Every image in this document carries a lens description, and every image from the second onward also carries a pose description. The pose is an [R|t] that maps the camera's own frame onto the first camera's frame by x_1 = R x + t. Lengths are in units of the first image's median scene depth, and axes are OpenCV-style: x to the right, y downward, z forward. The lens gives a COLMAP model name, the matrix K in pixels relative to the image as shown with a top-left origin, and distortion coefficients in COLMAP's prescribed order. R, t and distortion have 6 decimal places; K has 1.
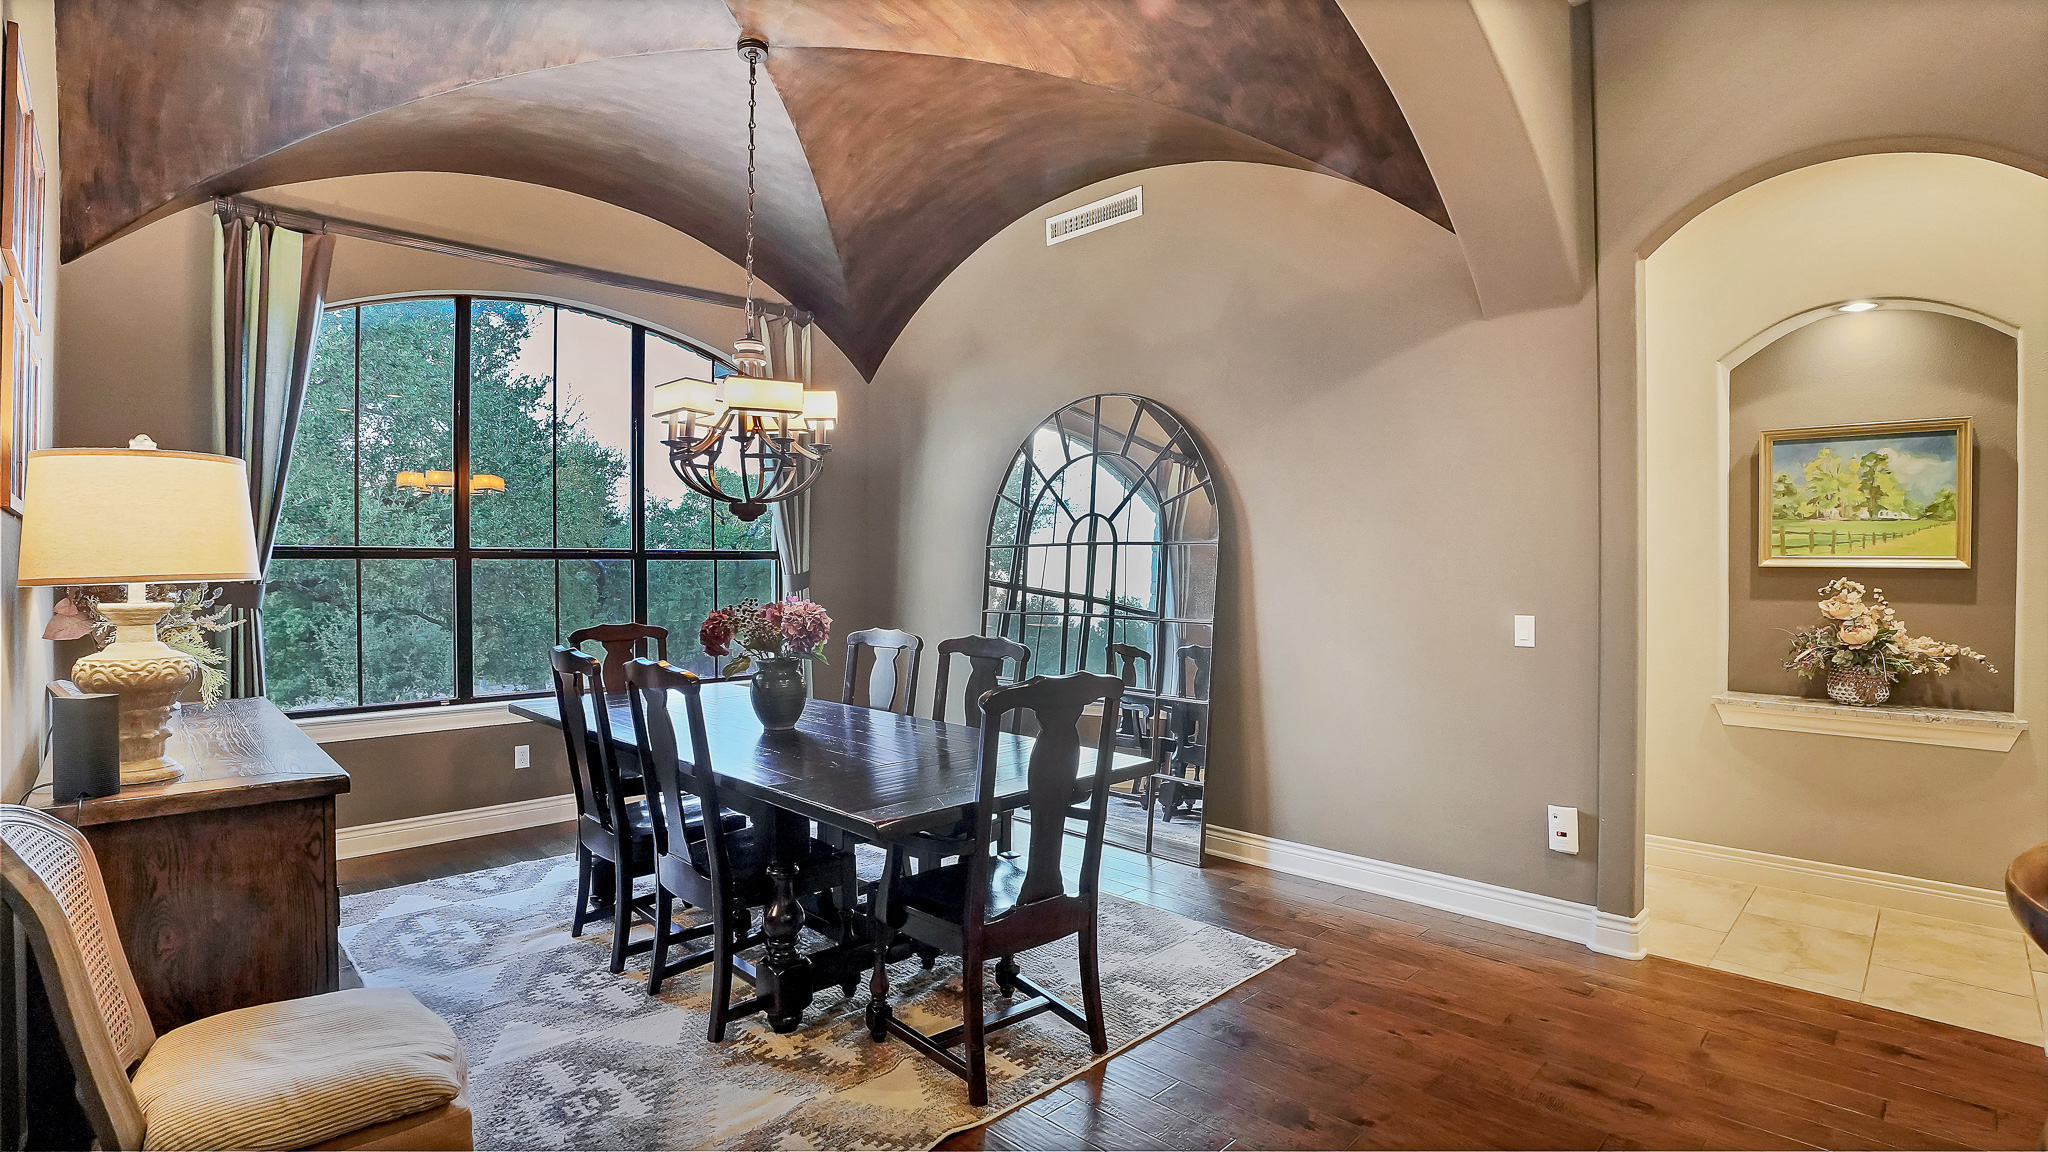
lens RADIAL K [[968.6, 0, 1024.7], [0, 968.6, 572.9], [0, 0, 1]] dist [-0.072748, 0.021067]
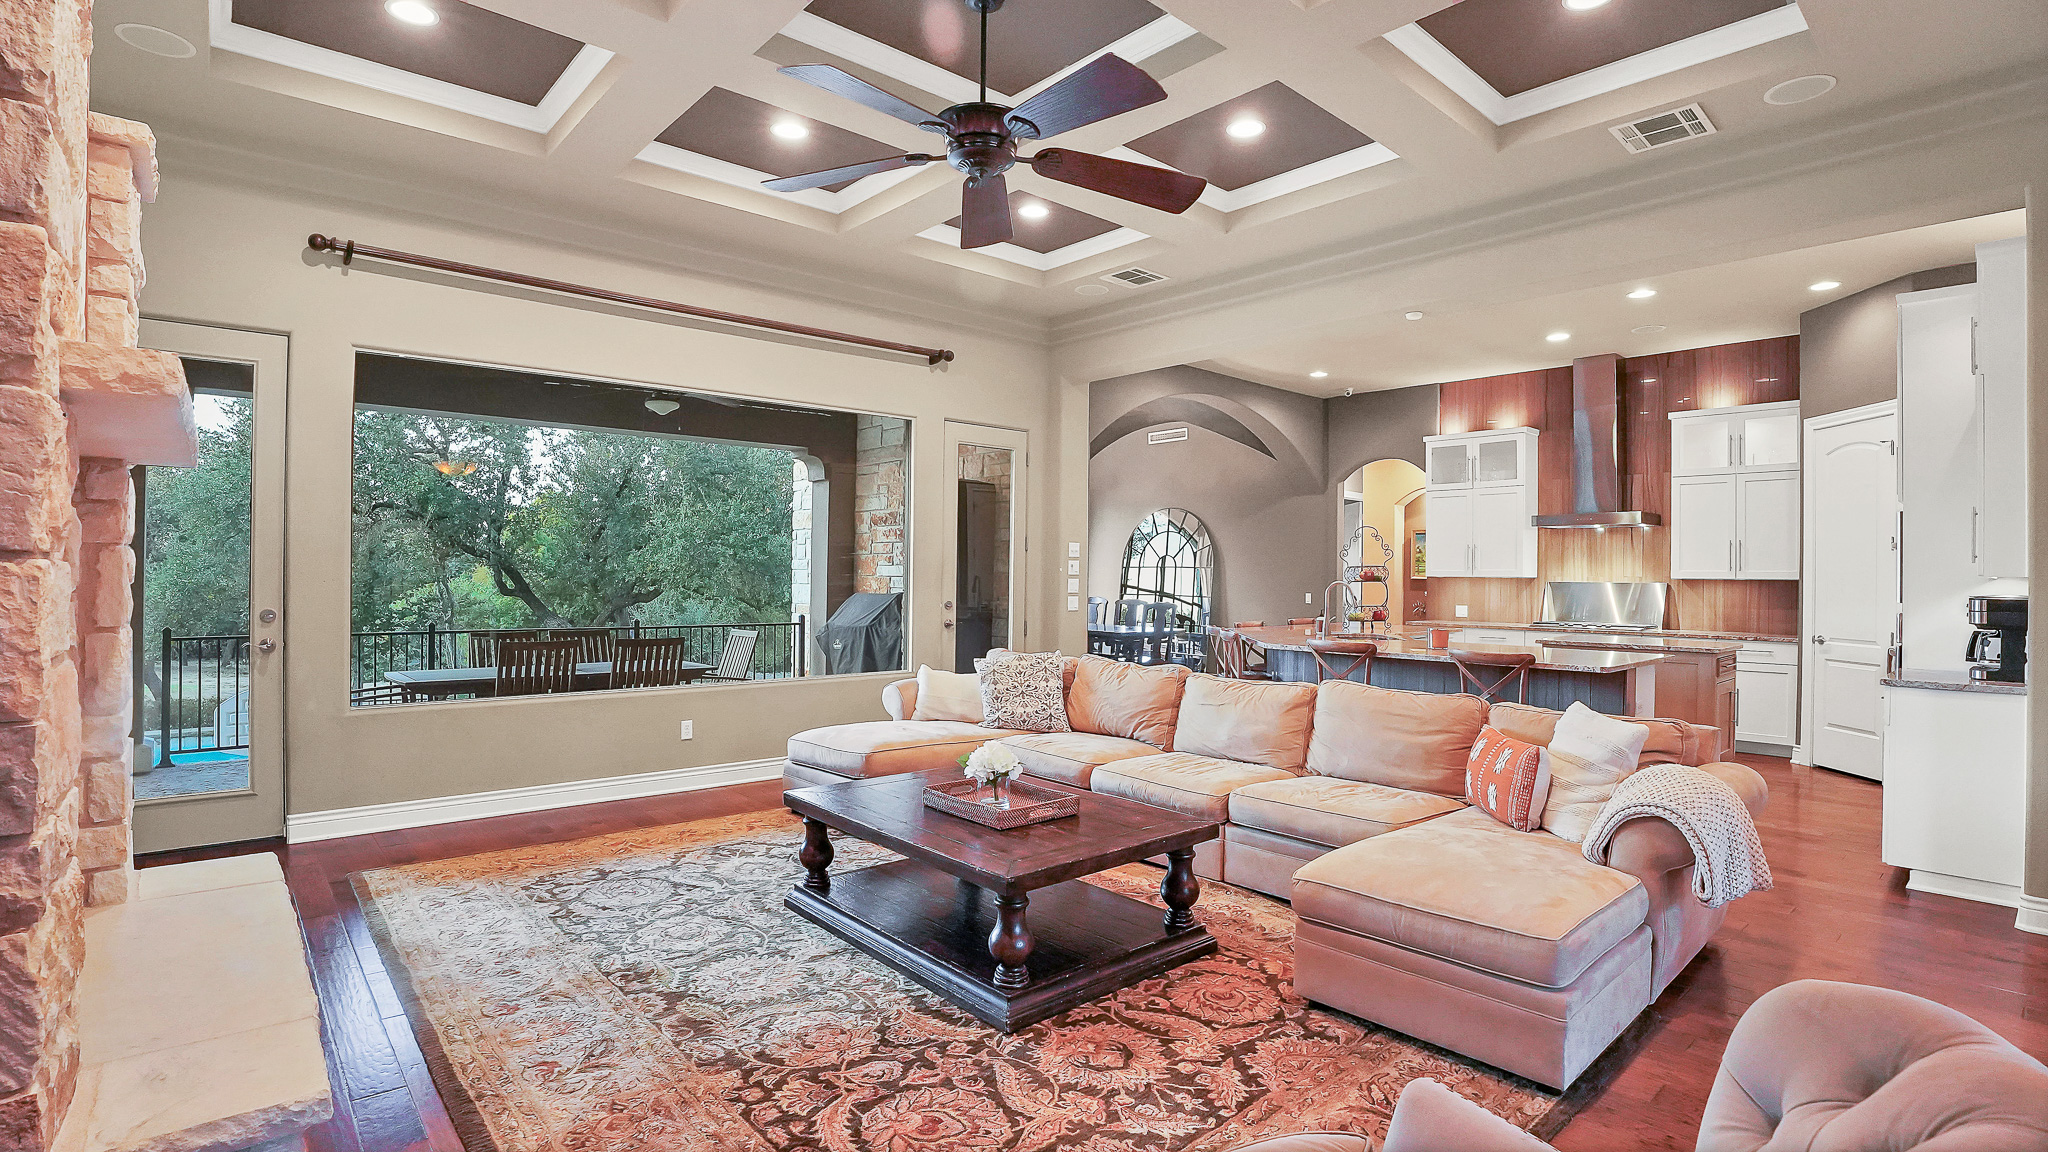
lens RADIAL K [[968.6, 0, 1024.7], [0, 968.6, 572.9], [0, 0, 1]] dist [-0.072748, 0.021067]
pose [[0.998130, 0.011482, -0.060041, -0.175194], [-0.012010, 0.999892, -0.008439, 0.012926], [0.059937, 0.009144, 0.998160, -1.850547]]
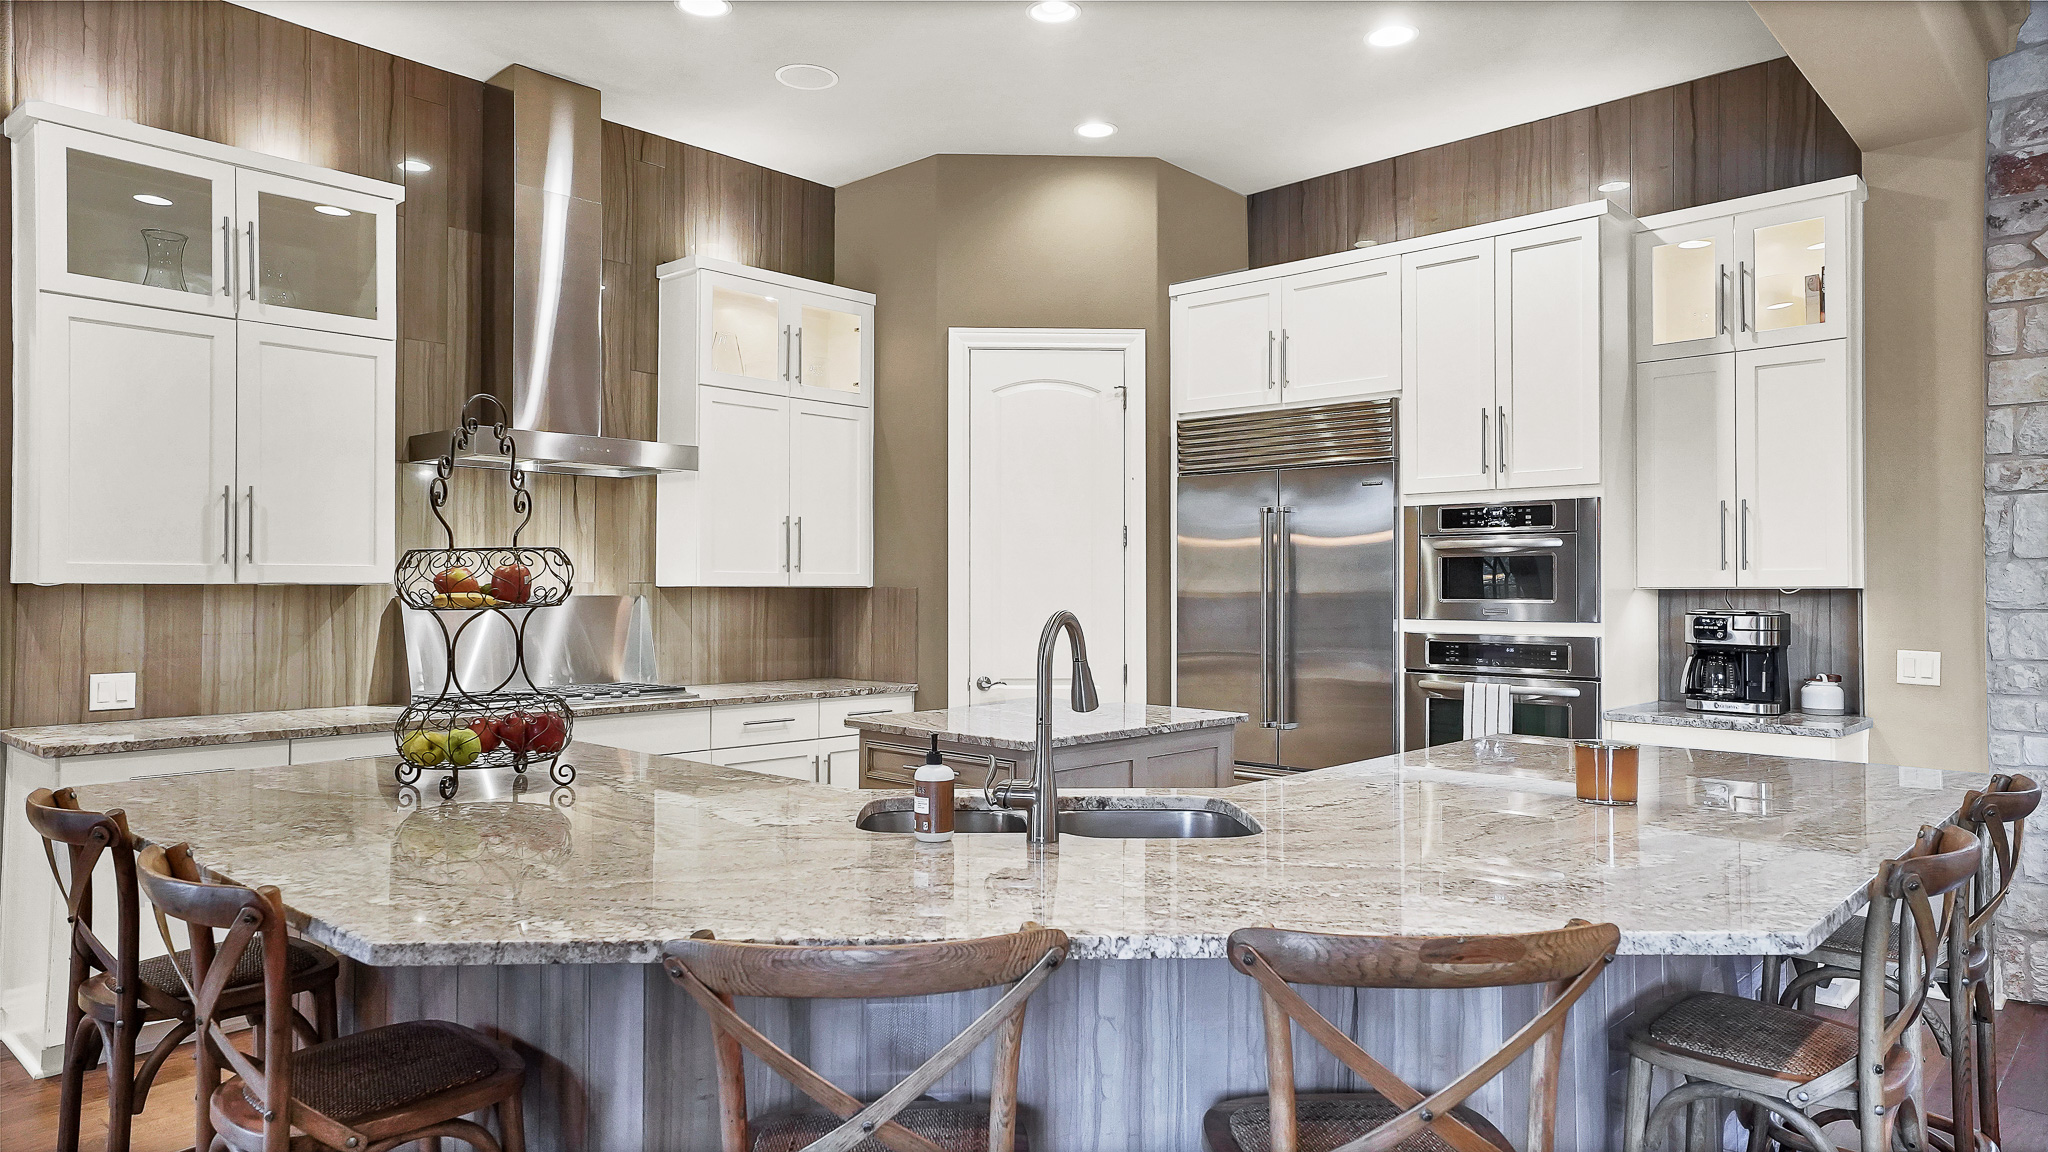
lens RADIAL K [[1267.6, 0, 1022.2], [0, 1267.6, 570.7], [0, 0, 1]] dist [-0.001627, 0.051410]
pose [[-0.043845, 0.016181, 0.998907, -0.282305], [0.001934, 0.999868, -0.016111, -0.002254], [-0.999036, 0.001225, -0.043871, -0.126883]]
